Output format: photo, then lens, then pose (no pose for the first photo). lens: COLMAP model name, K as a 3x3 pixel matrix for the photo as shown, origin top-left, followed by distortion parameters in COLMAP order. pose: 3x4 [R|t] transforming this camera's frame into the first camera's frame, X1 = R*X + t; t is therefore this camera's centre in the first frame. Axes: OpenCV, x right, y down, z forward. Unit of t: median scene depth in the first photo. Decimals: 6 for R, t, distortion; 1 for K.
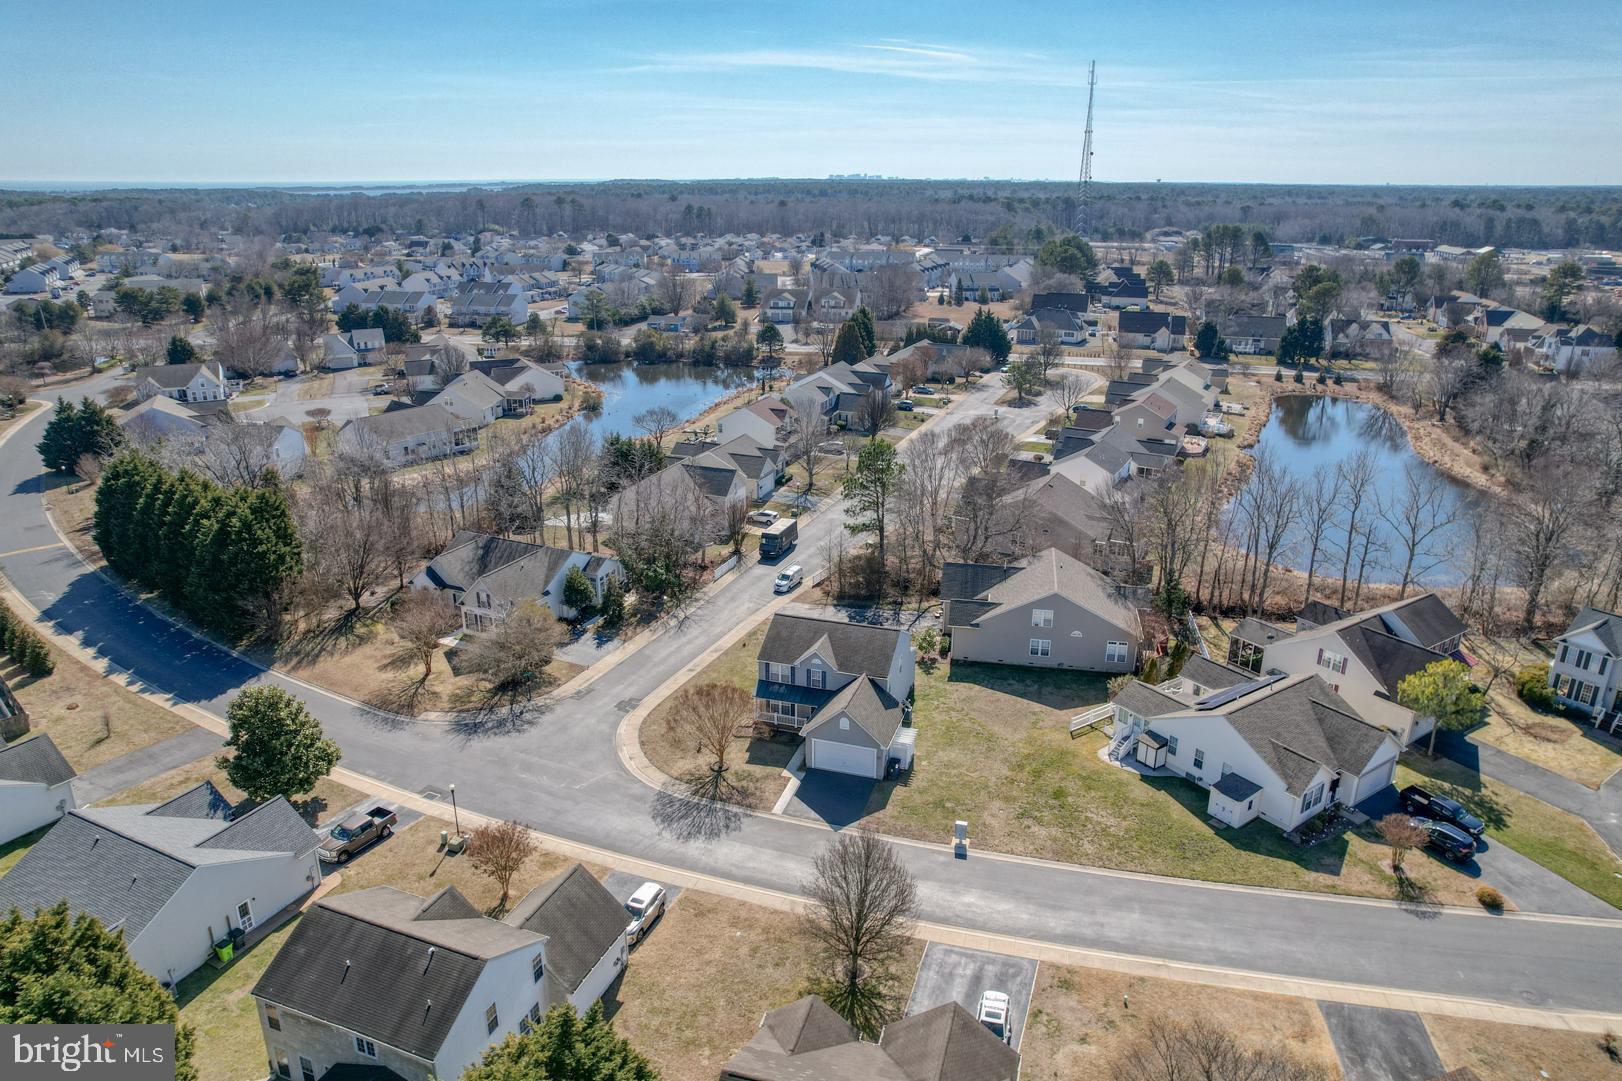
lens RADIAL K [[1056.8, 0, 811.0], [0, 1056.8, 540.5], [0, 0, 1]] dist [-0.076804, 0.061487]
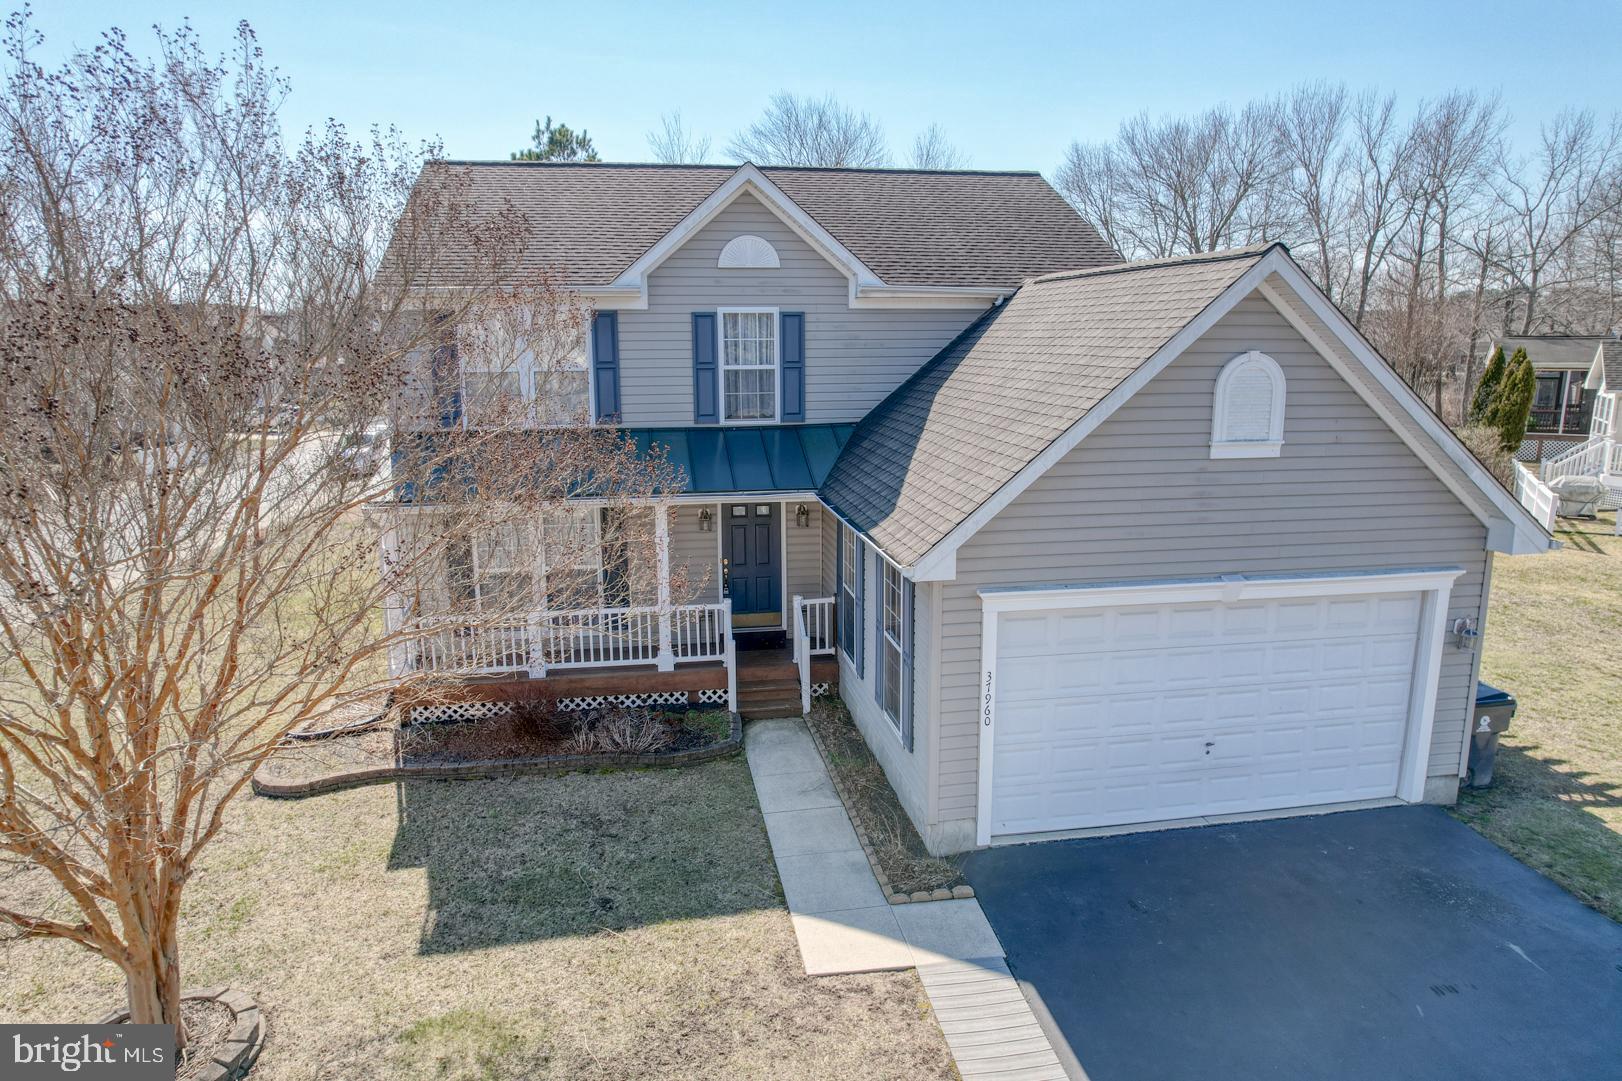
lens RADIAL K [[1056.8, 0, 811.0], [0, 1056.8, 540.5], [0, 0, 1]] dist [-0.076804, 0.061487]
pose [[0.887523, -0.100747, 0.449615, -0.062823], [0.158267, 0.983089, -0.092129, 0.163923], [-0.432730, 0.152926, 0.888458, 0.778348]]
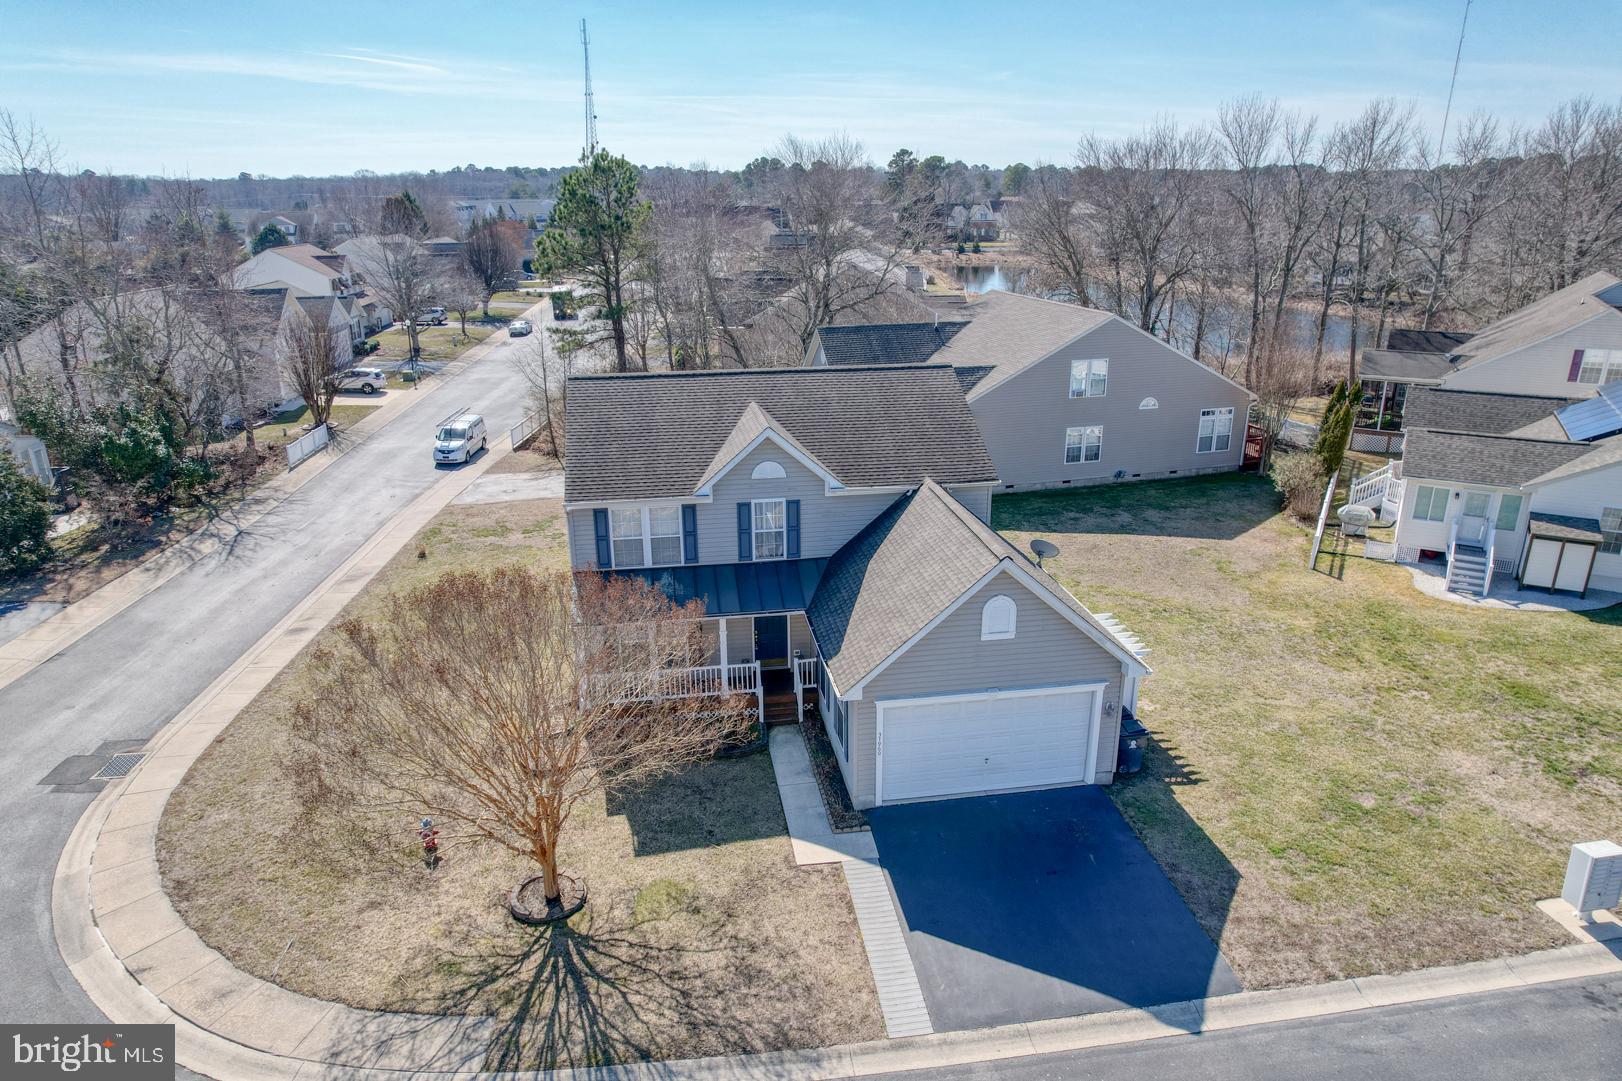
lens RADIAL K [[1036.3, 0, 811.0], [0, 1036.3, 540.5], [0, 0, 1]] dist [-0.074846, 0.060394]
pose [[0.891564, -0.155236, 0.425460, -0.107303], [0.157430, 0.987067, 0.030248, 0.116971], [-0.424653, 0.040012, 0.904472, 0.659247]]
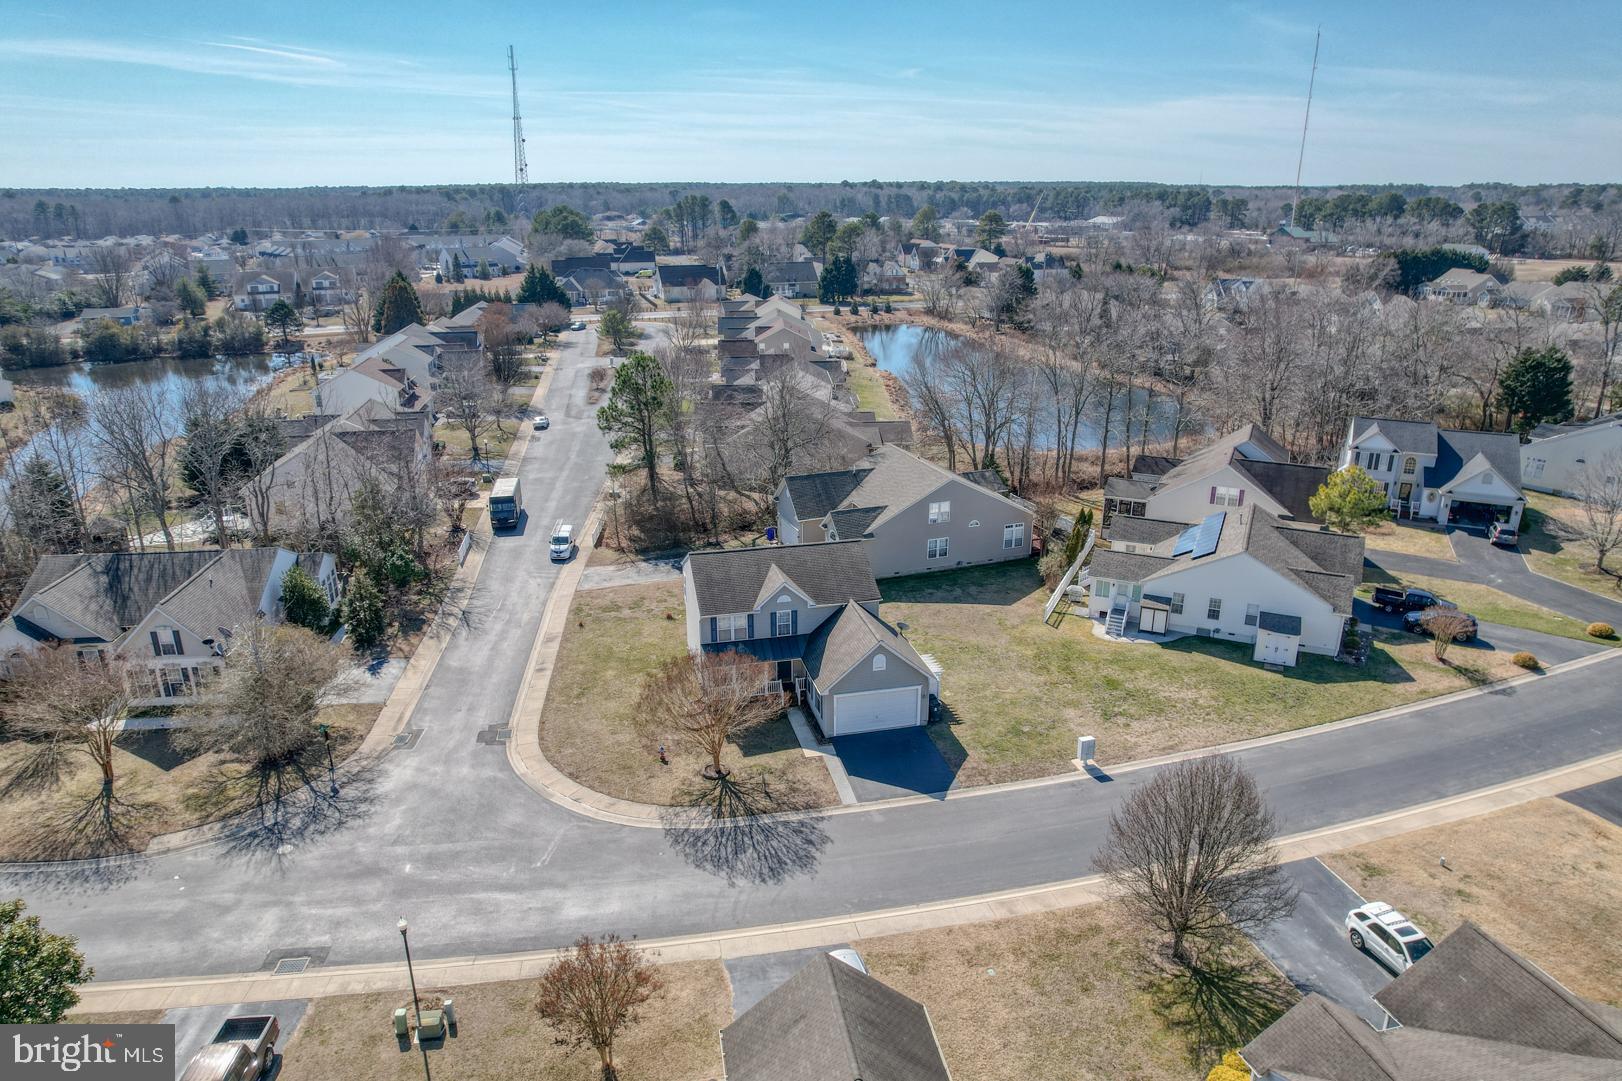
lens RADIAL K [[1036.3, 0, 811.0], [0, 1036.3, 540.5], [0, 0, 1]] dist [-0.074846, 0.060394]
pose [[0.854502, -0.174735, 0.489177, -0.297267], [0.175073, 0.983504, 0.045491, 0.041249], [-0.489056, 0.046770, 0.870998, 0.331360]]
